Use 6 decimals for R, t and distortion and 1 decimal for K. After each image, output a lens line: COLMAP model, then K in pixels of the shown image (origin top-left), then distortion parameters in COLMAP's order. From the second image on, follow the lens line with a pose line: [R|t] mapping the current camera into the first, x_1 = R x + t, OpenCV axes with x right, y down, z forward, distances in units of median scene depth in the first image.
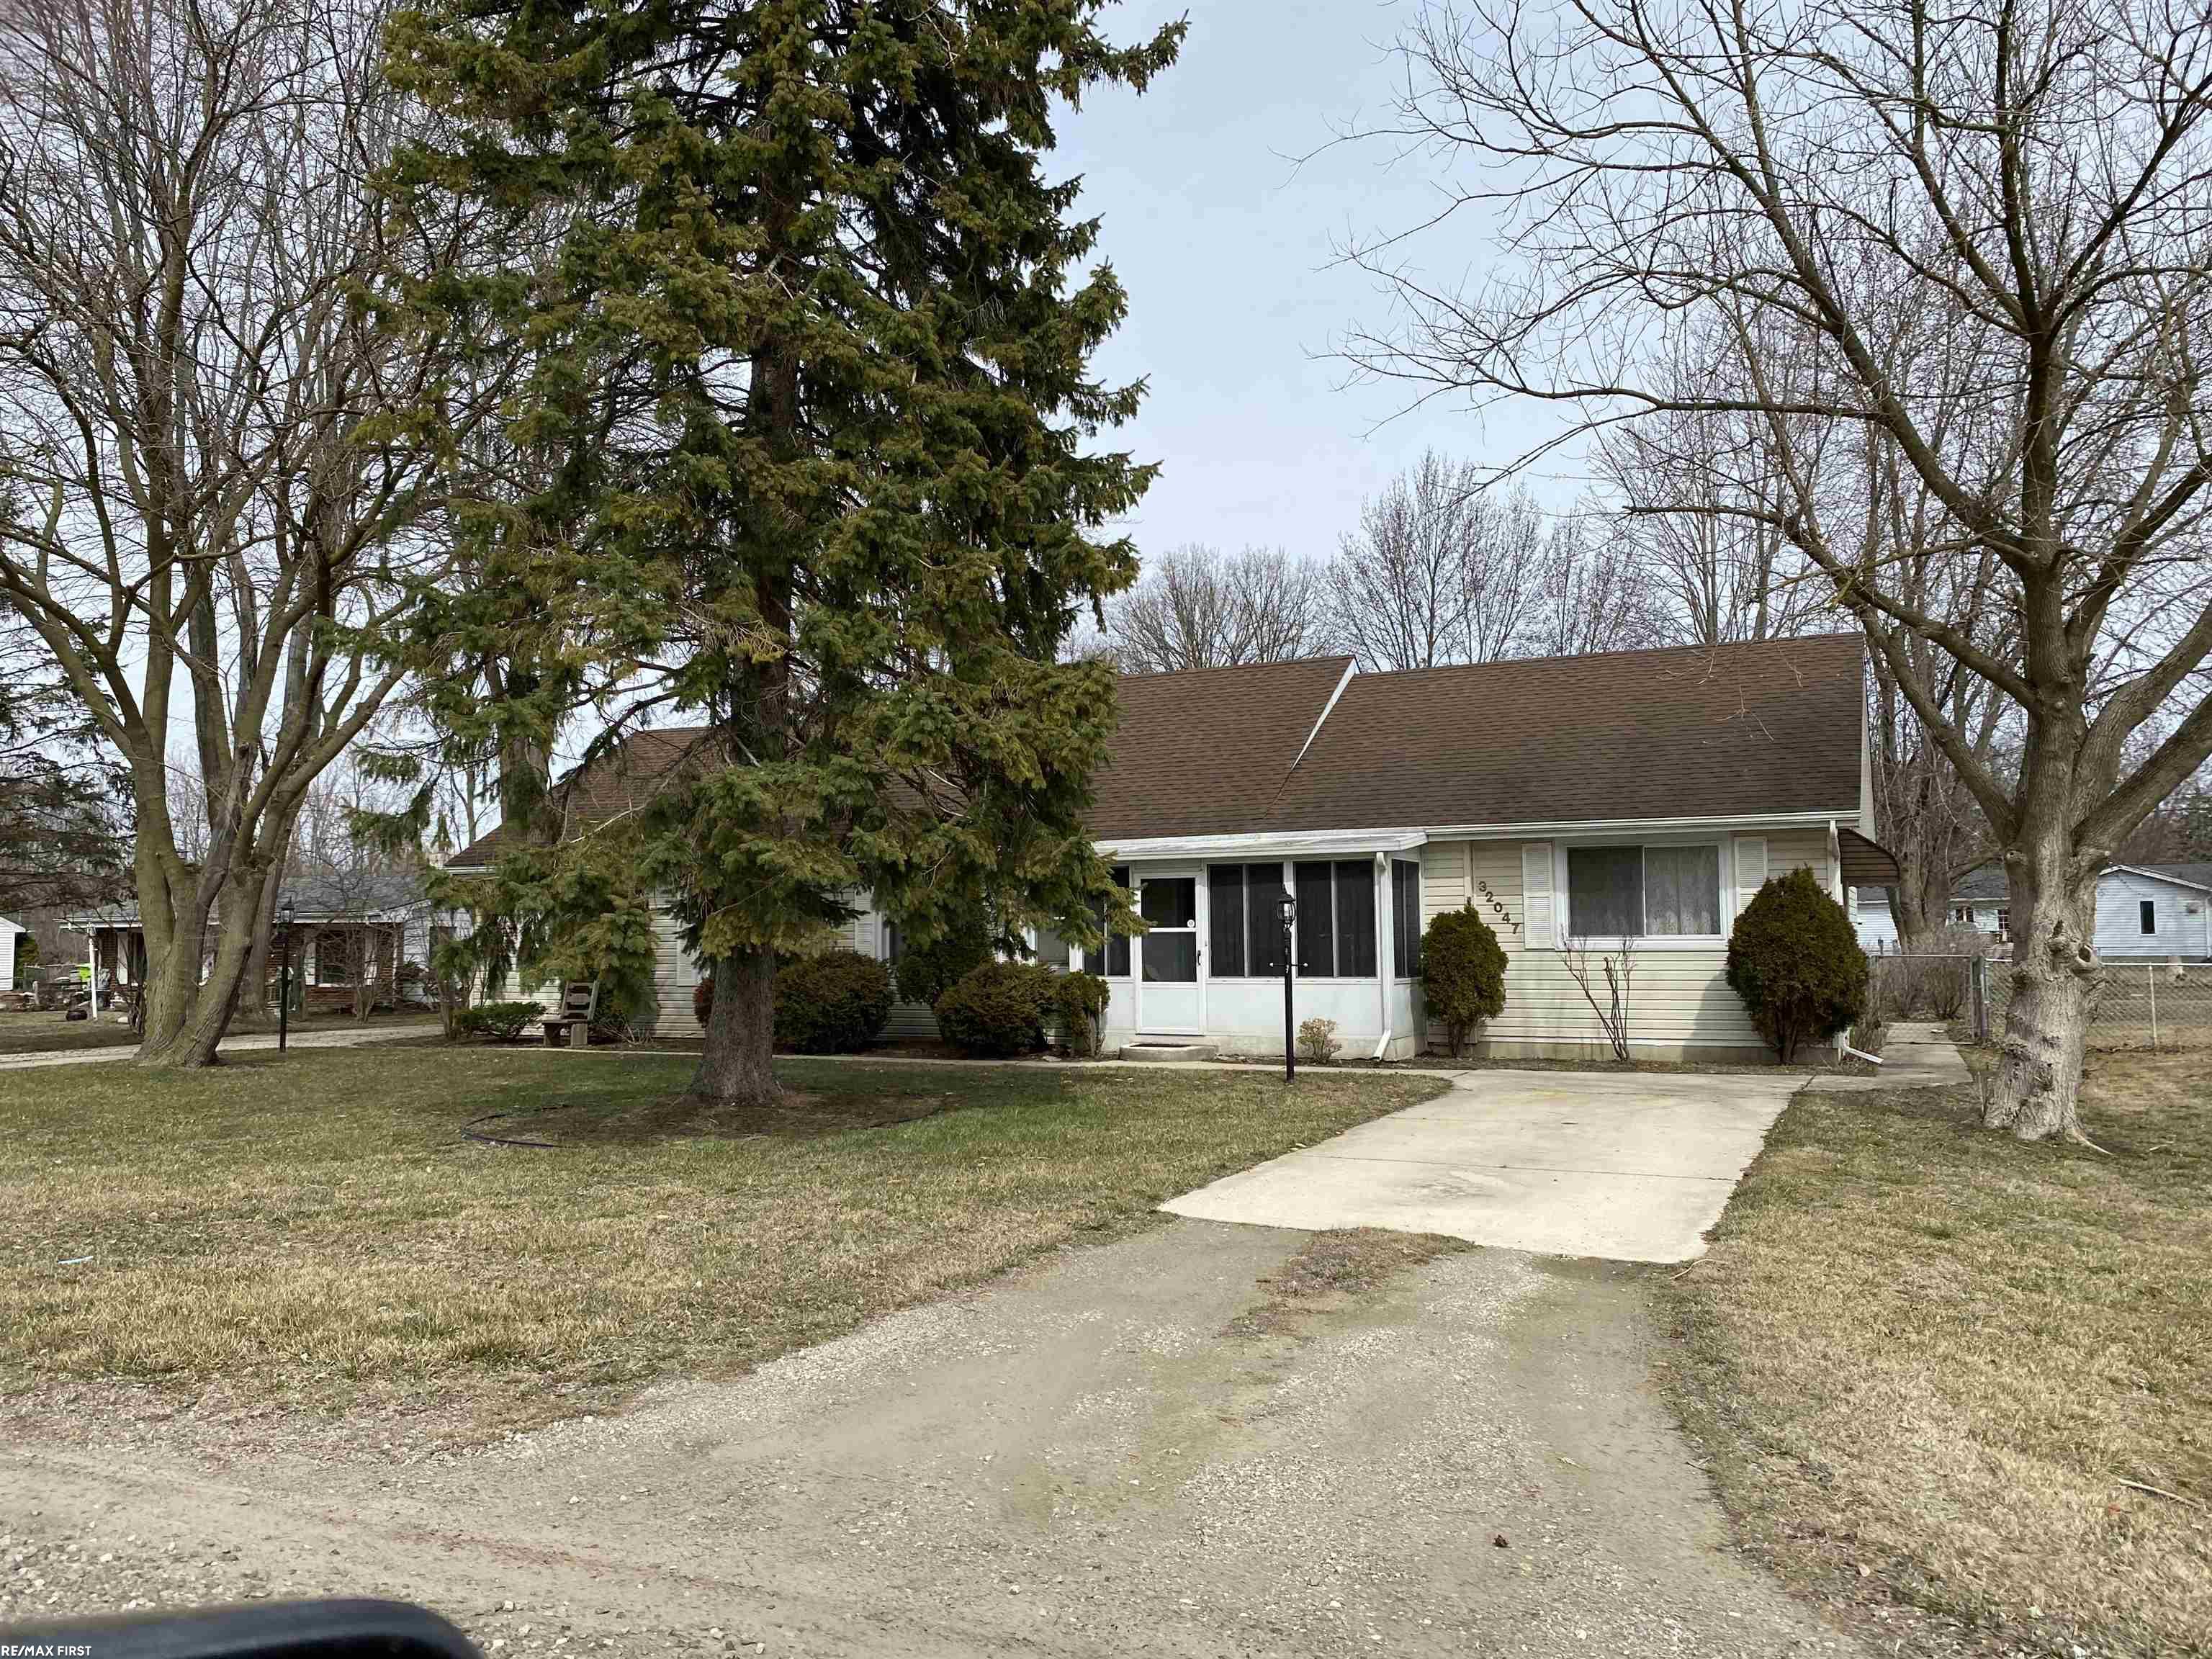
lens RADIAL K [[1695.1, 0, 1105.2], [0, 1695.1, 881.5], [0, 0, 1]] dist [-0.010234, -0.004919]
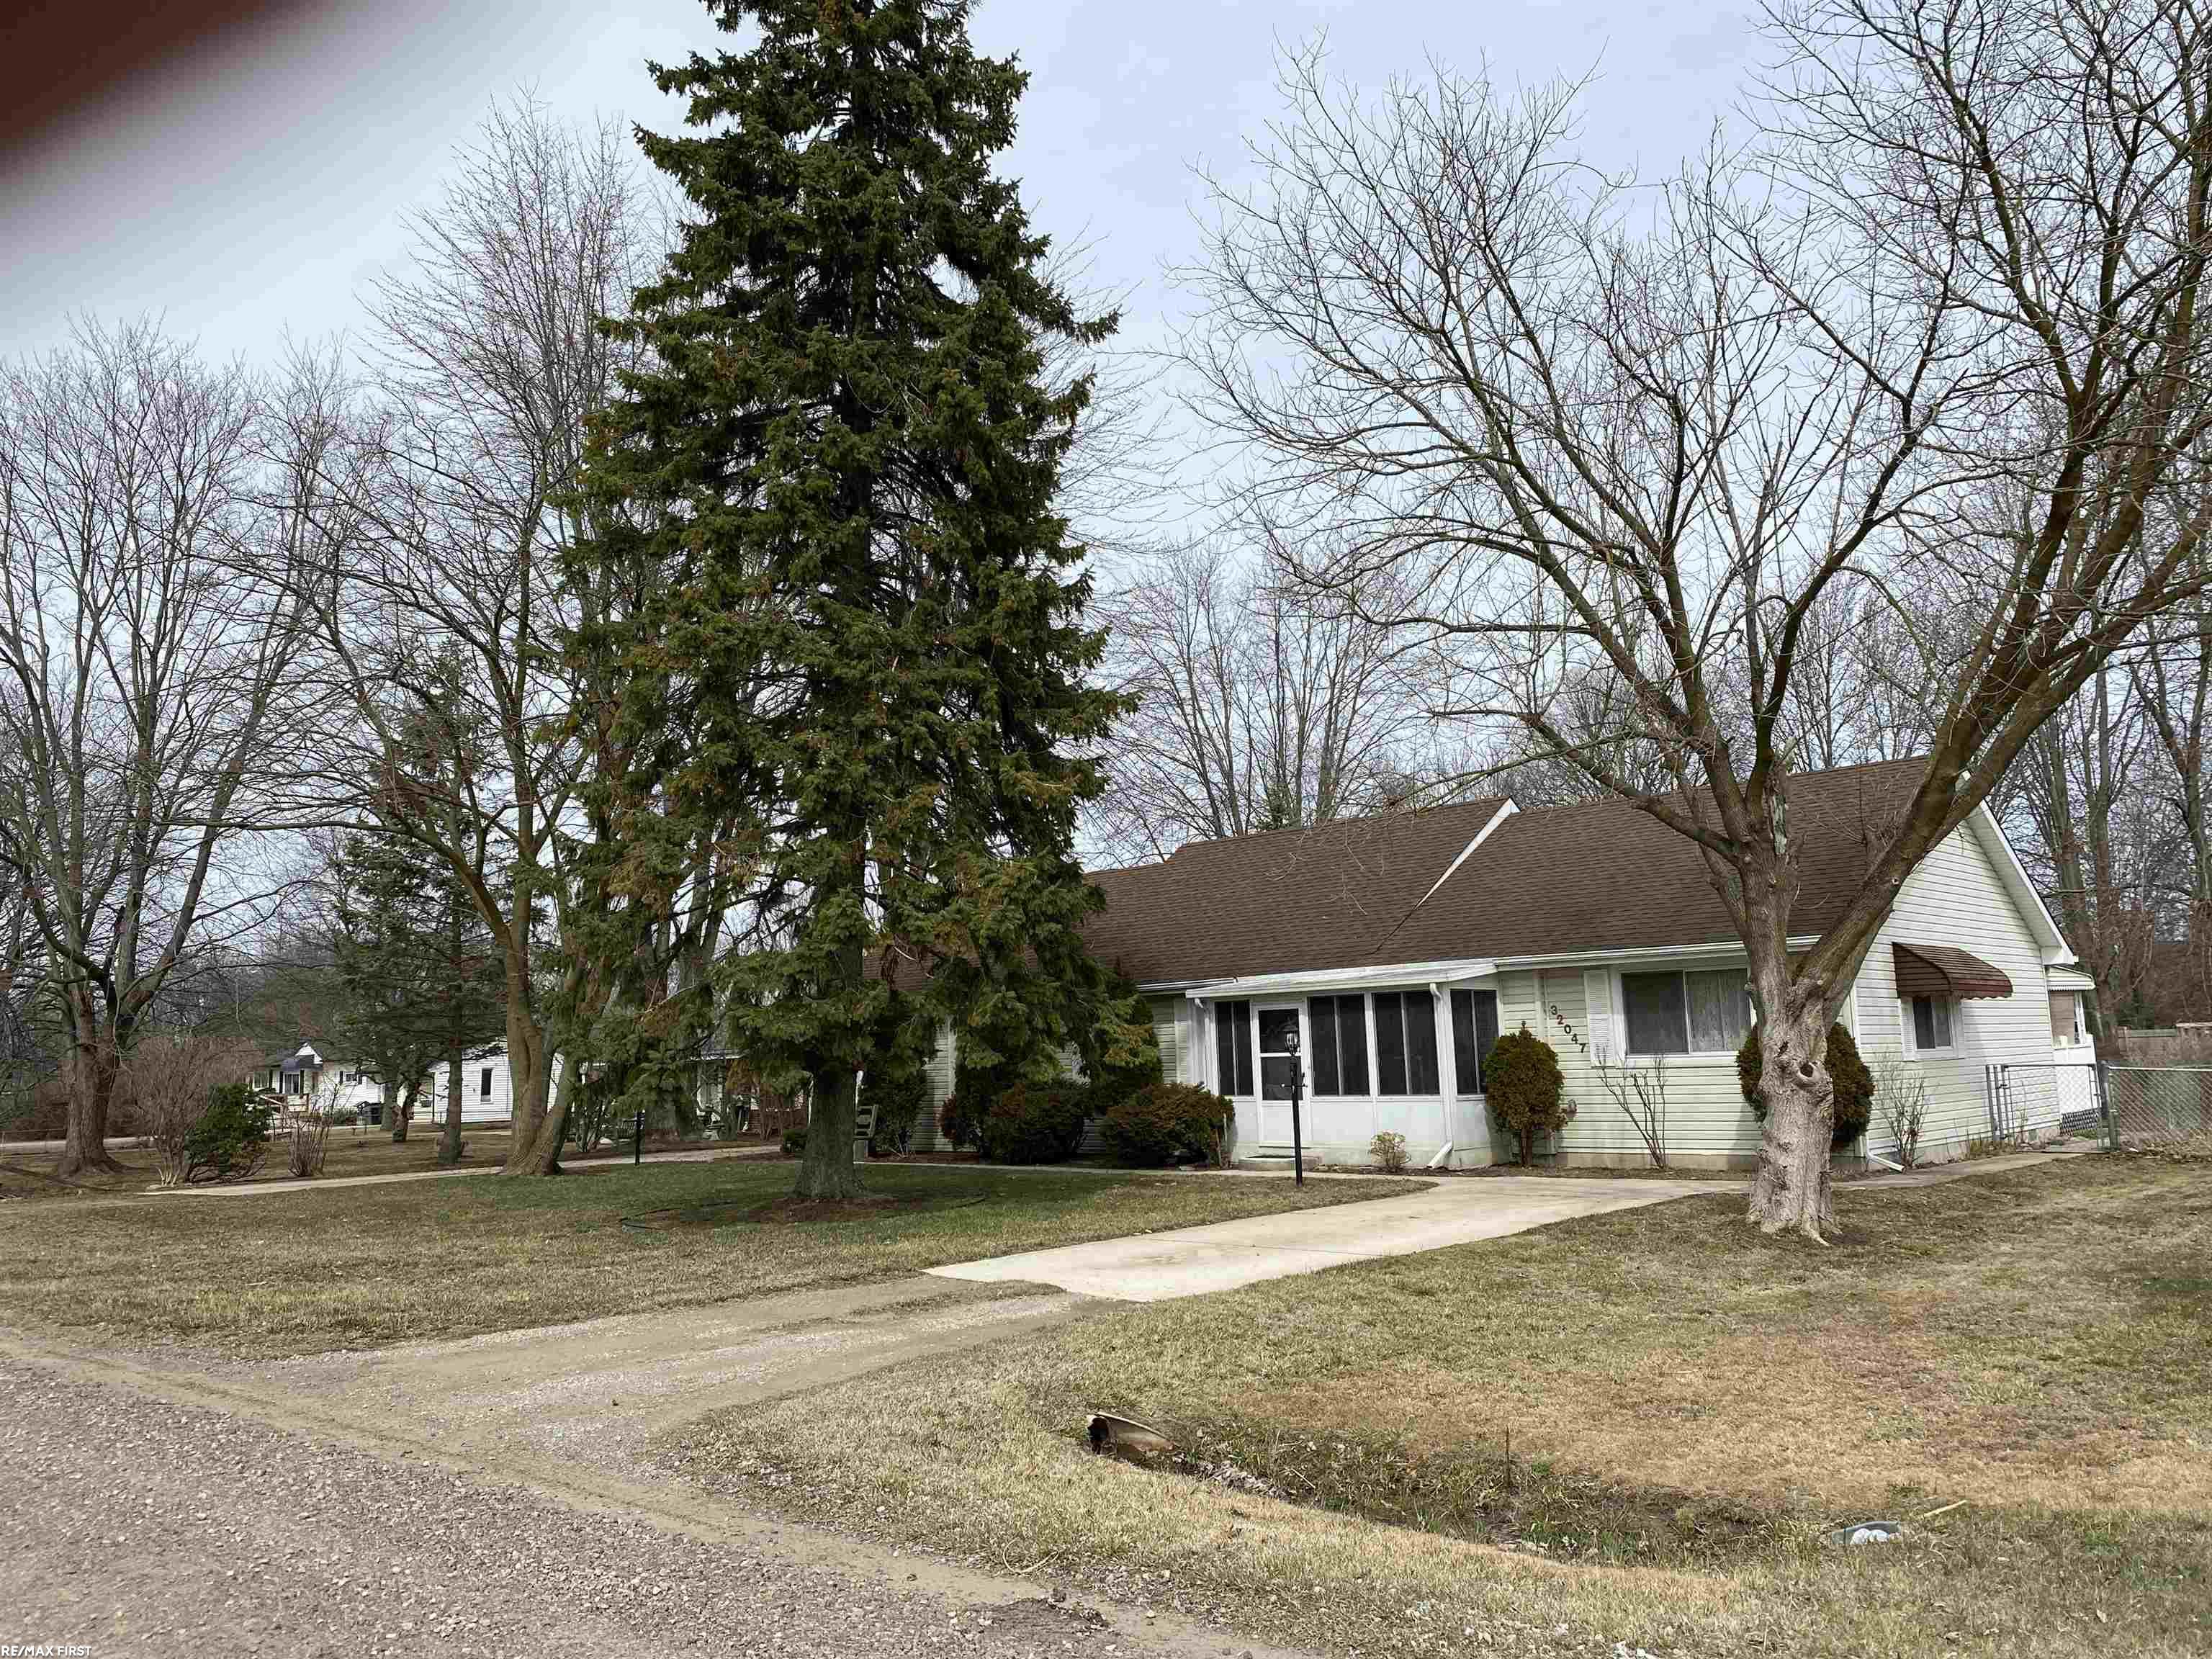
lens RADIAL K [[1668.0, 0, 1106.0], [0, 1668.0, 829.5], [0, 0, 1]] dist [-0.003830, 0.000069]
pose [[0.960252, -0.055130, -0.273634, 0.254243], [0.027047, 0.994066, -0.105365, -0.008005], [0.277819, 0.093777, 0.956045, -0.141467]]
